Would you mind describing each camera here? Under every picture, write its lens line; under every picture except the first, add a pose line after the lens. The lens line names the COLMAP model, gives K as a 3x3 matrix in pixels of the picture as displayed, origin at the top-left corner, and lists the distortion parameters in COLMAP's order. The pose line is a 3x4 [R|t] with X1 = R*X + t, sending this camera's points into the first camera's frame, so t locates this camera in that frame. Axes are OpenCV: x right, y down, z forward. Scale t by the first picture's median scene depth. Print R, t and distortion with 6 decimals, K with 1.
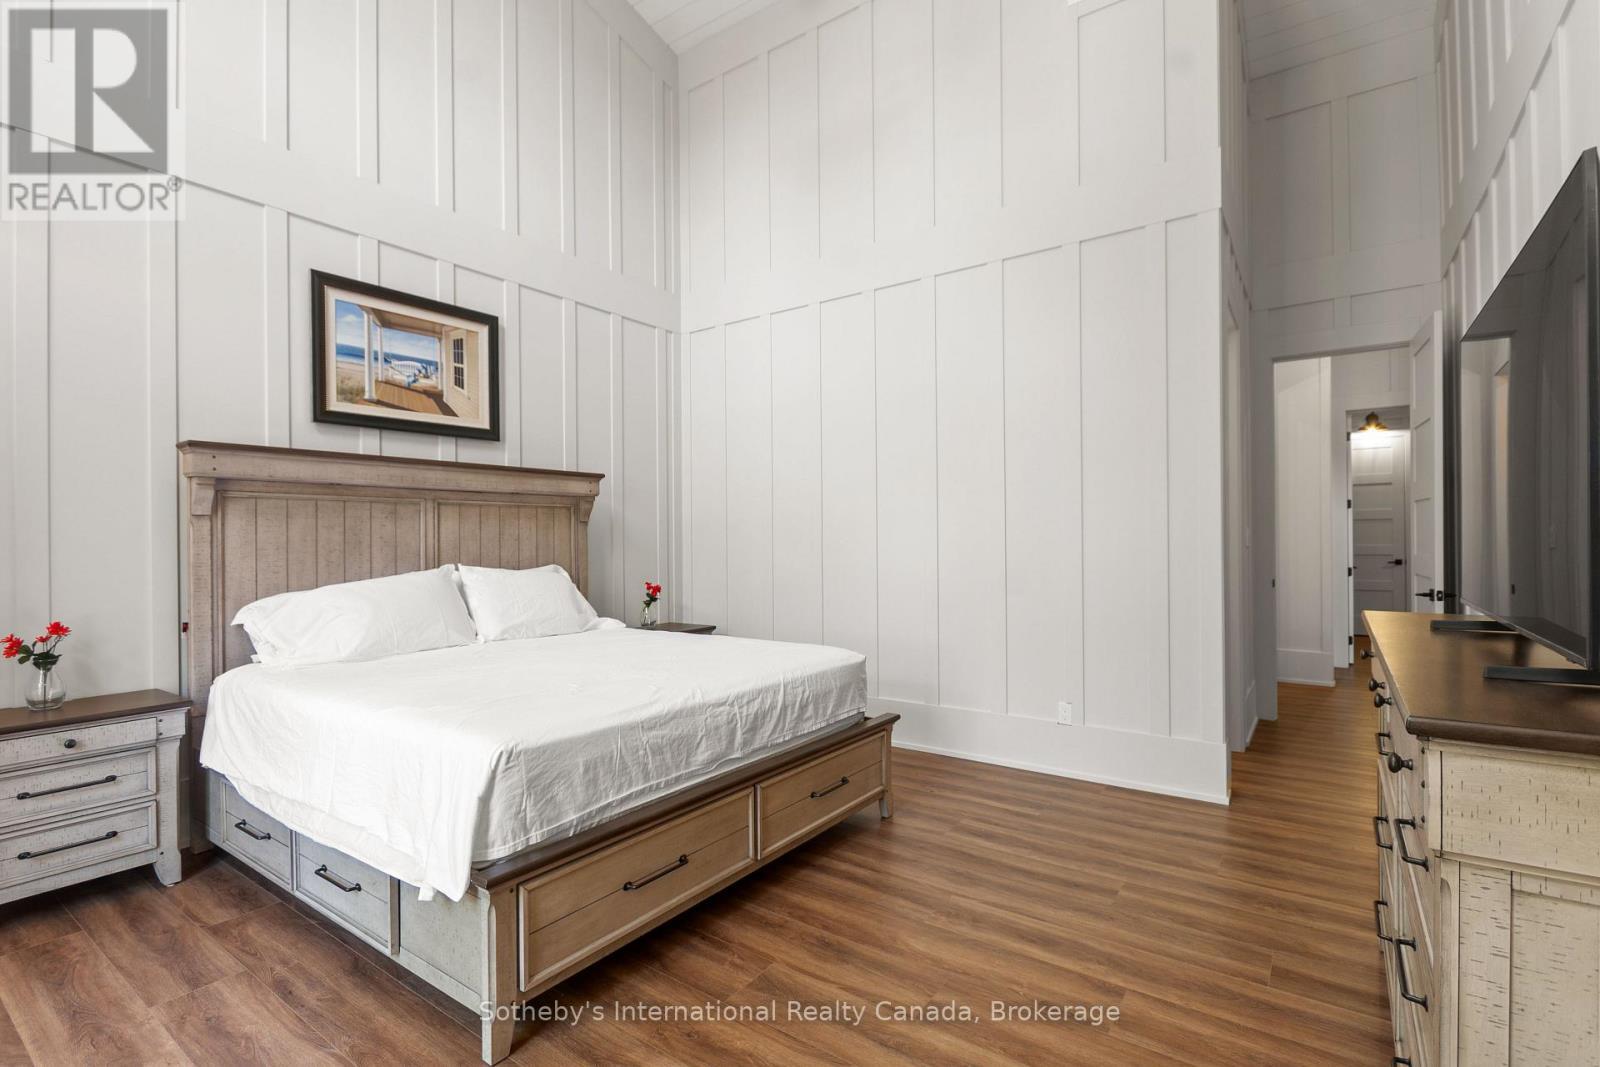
lens RADIAL K [[757.3, 0, 787.1], [0, 757.3, 533.3], [0, 0, 1]] dist [0.004673, 0.000239]
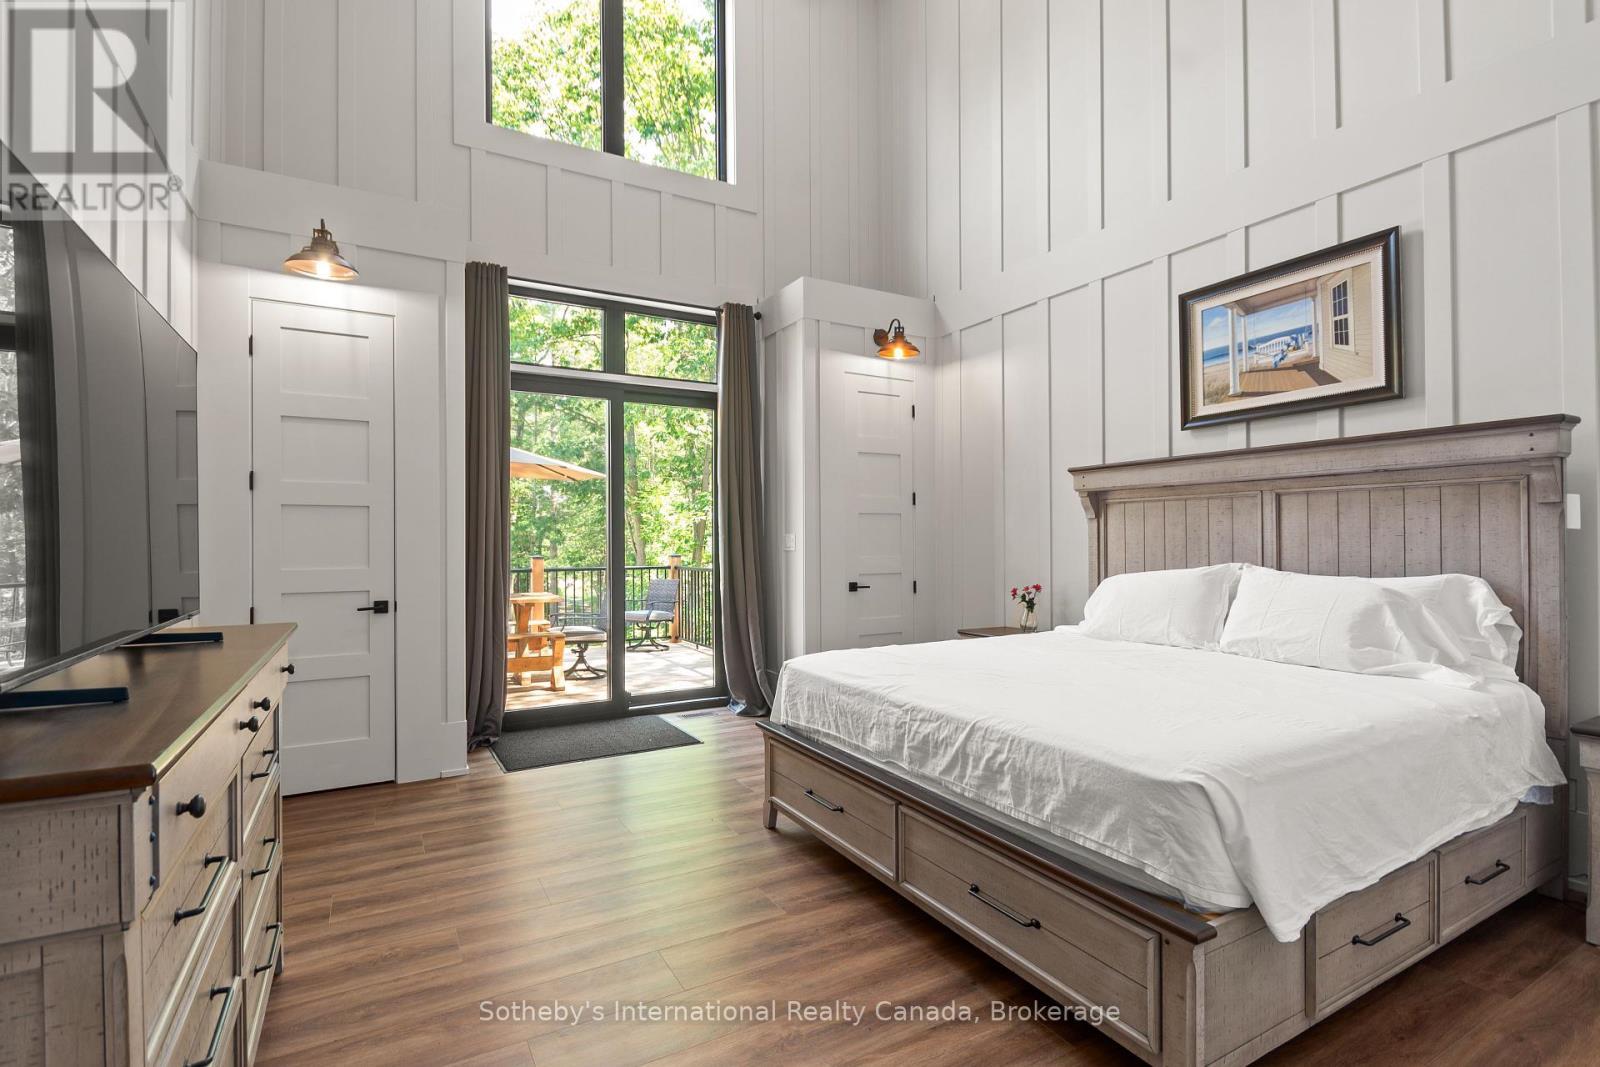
lens RADIAL K [[757.3, 0, 797.0], [0, 757.3, 541.5], [0, 0, 1]] dist [0.004673, 0.000239]
pose [[-0.420356, 0.011408, -0.907287, 0.664604], [0.015305, 0.999868, 0.005481, 0.002665], [0.907230, -0.011582, -0.420475, 0.999642]]
